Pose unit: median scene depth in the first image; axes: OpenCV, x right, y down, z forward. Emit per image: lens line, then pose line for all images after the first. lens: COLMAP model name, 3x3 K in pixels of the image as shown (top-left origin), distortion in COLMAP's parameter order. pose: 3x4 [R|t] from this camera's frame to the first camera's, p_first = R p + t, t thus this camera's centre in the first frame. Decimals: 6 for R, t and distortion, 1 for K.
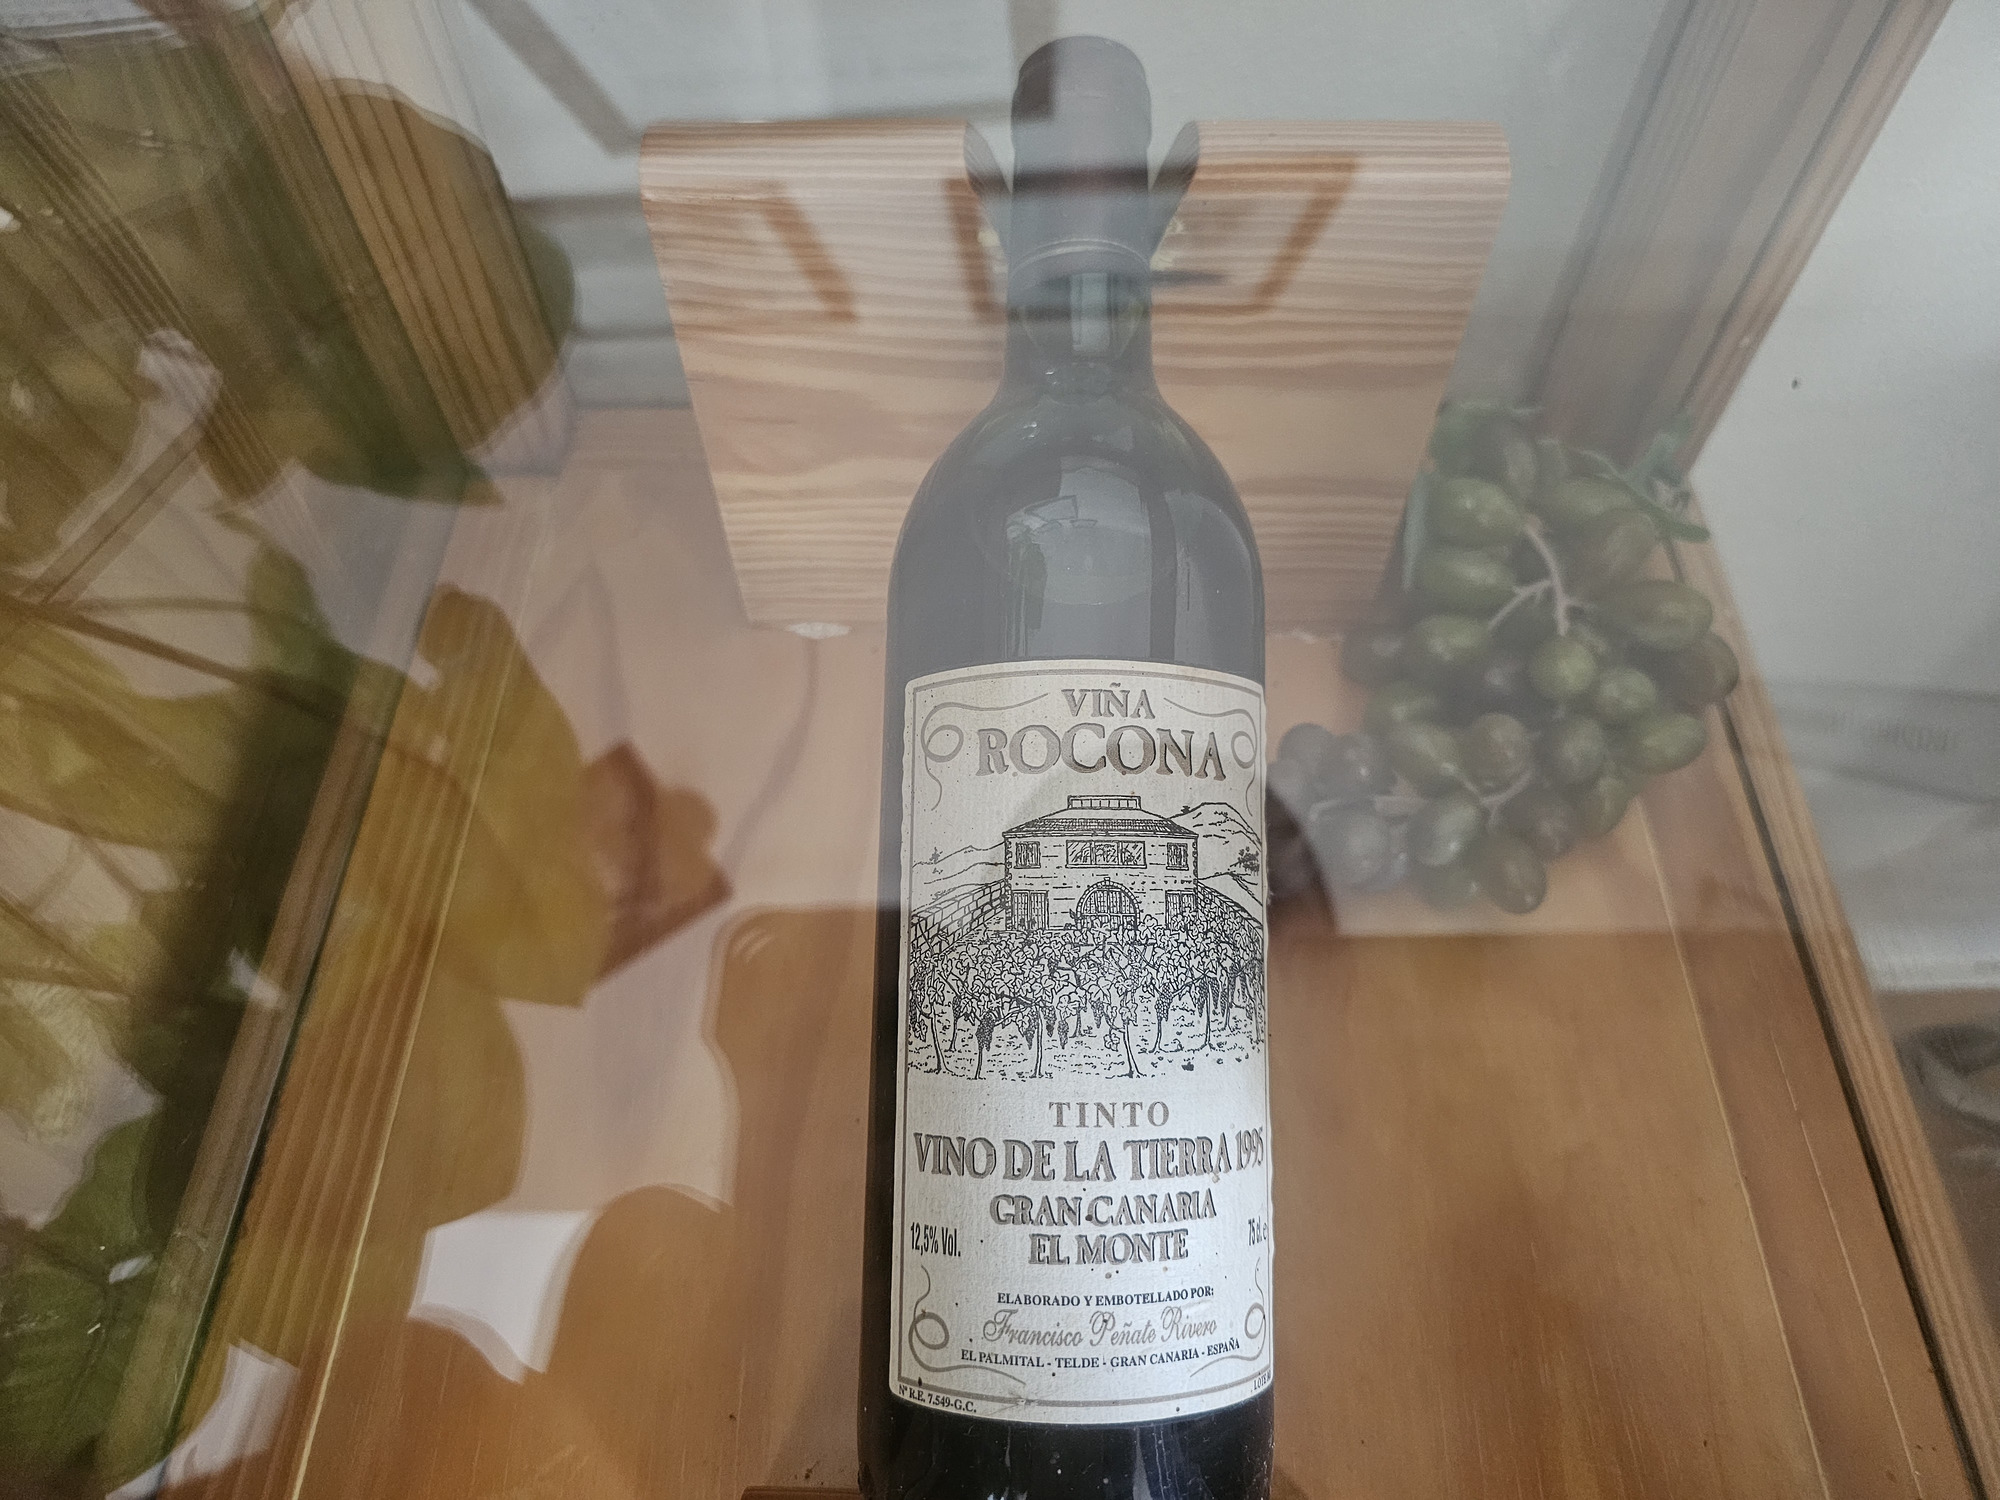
lens RADIAL K [[1423.4, 0, 1000.0], [0, 1423.4, 750.0], [0, 0, 1]] dist [0.002538, 0.001174]
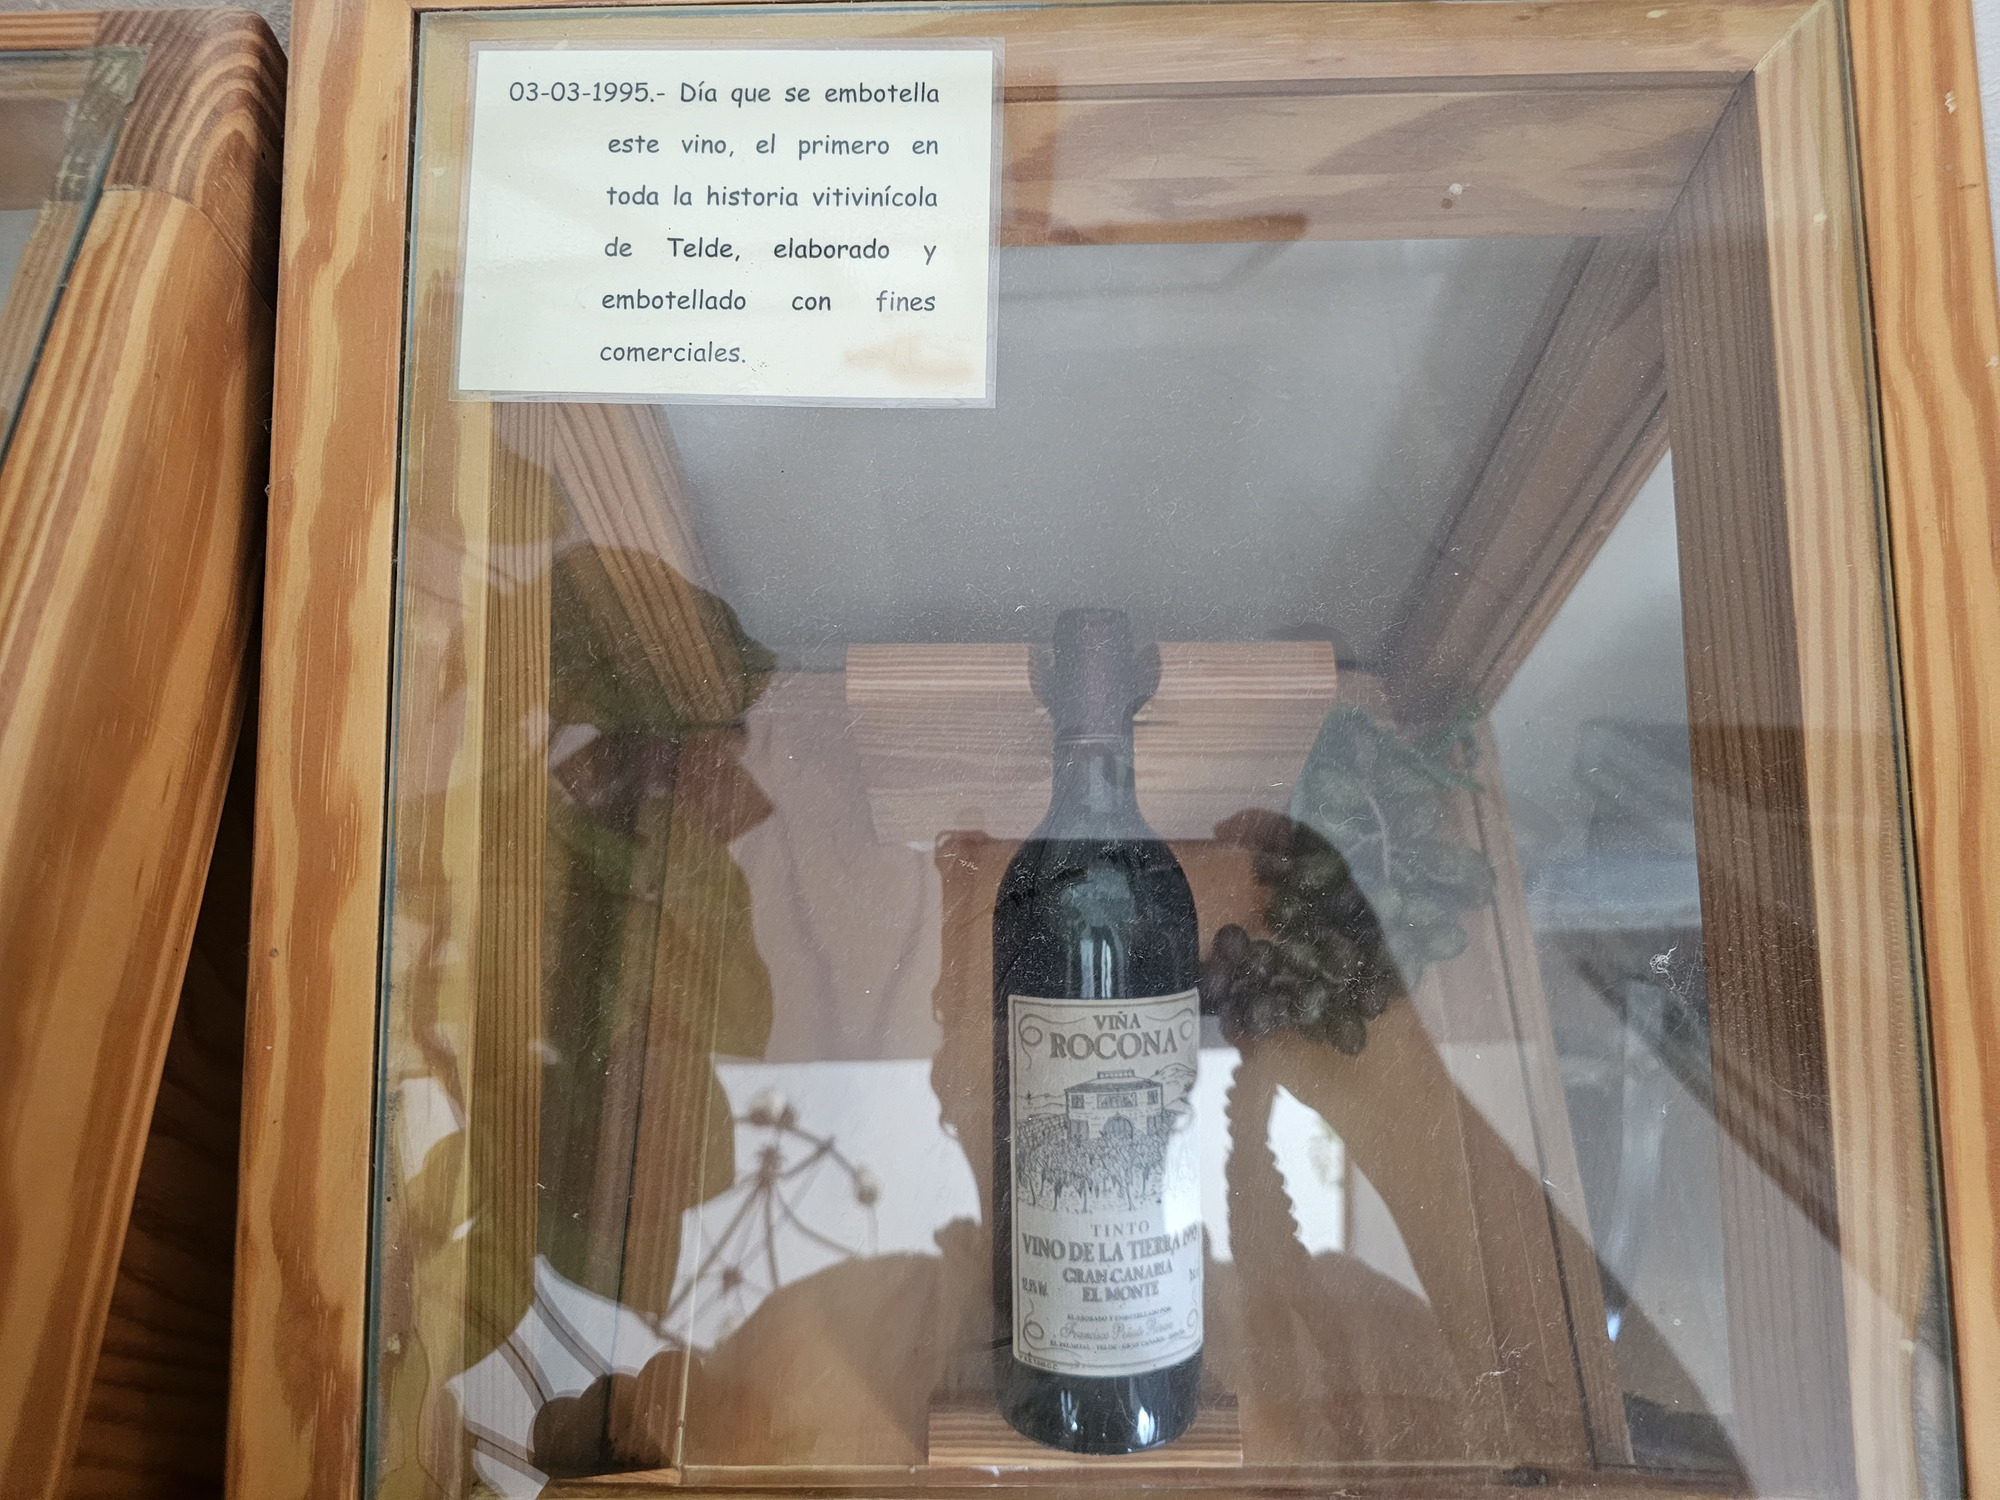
lens RADIAL K [[1336.7, 0, 1000.0], [0, 1336.7, 750.0], [0, 0, 1]] dist [-0.009848, -0.003073]
pose [[0.999750, -0.020849, 0.008053, -0.095126], [0.019813, 0.993466, 0.112396, -0.636399], [-0.010344, -0.112208, 0.993631, -0.812329]]
